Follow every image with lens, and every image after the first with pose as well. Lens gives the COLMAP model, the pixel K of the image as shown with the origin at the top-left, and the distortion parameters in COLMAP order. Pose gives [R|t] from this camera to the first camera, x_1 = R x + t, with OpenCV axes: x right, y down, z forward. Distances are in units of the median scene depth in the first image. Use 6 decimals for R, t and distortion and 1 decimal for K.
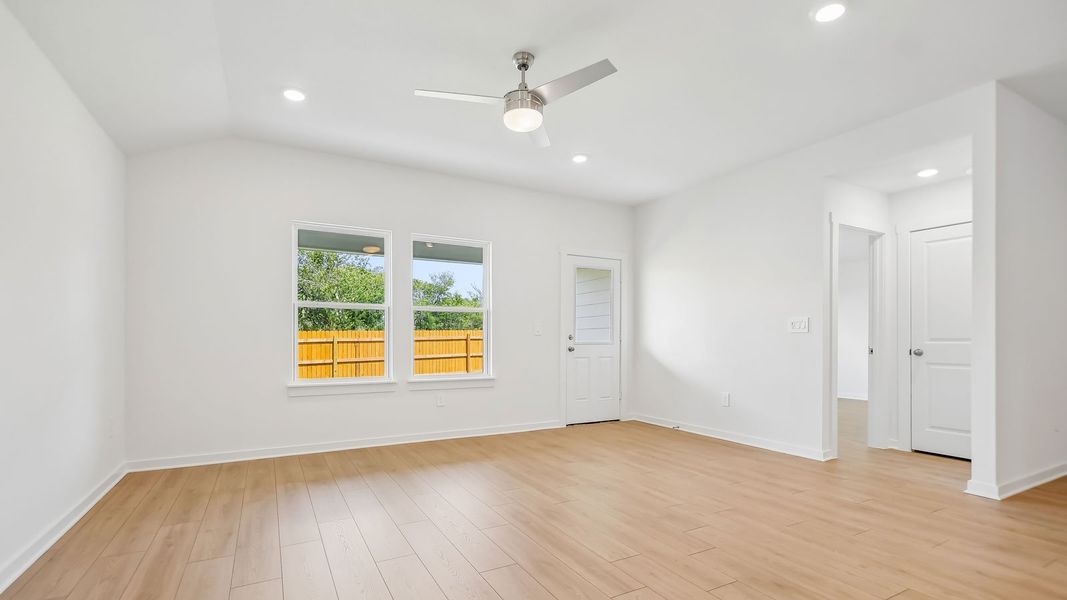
lens RADIAL K [[486.3, 0, 502.7], [0, 486.3, 345.4], [0, 0, 1]] dist [-0.006266, -0.000161]
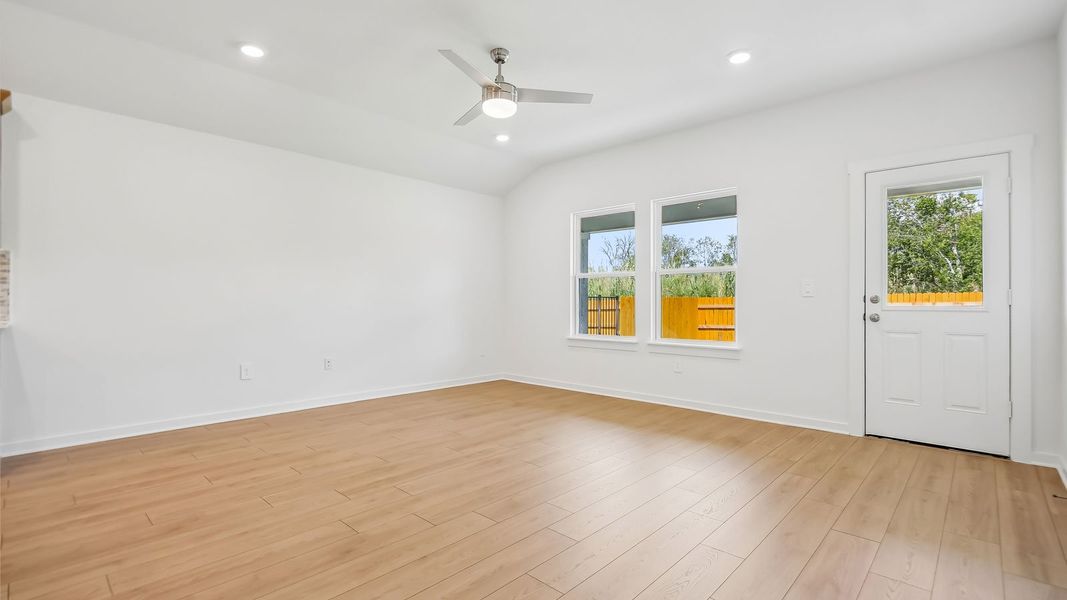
lens RADIAL K [[479.8, 0, 547.0], [0, 479.8, 301.8], [0, 0, 1]] dist [0.023697, -0.013417]
pose [[0.356758, -0.003674, -0.934190, 0.802151], [-0.015293, 0.999835, -0.009772, -0.001008], [0.934072, 0.017773, 0.356643, 0.504426]]
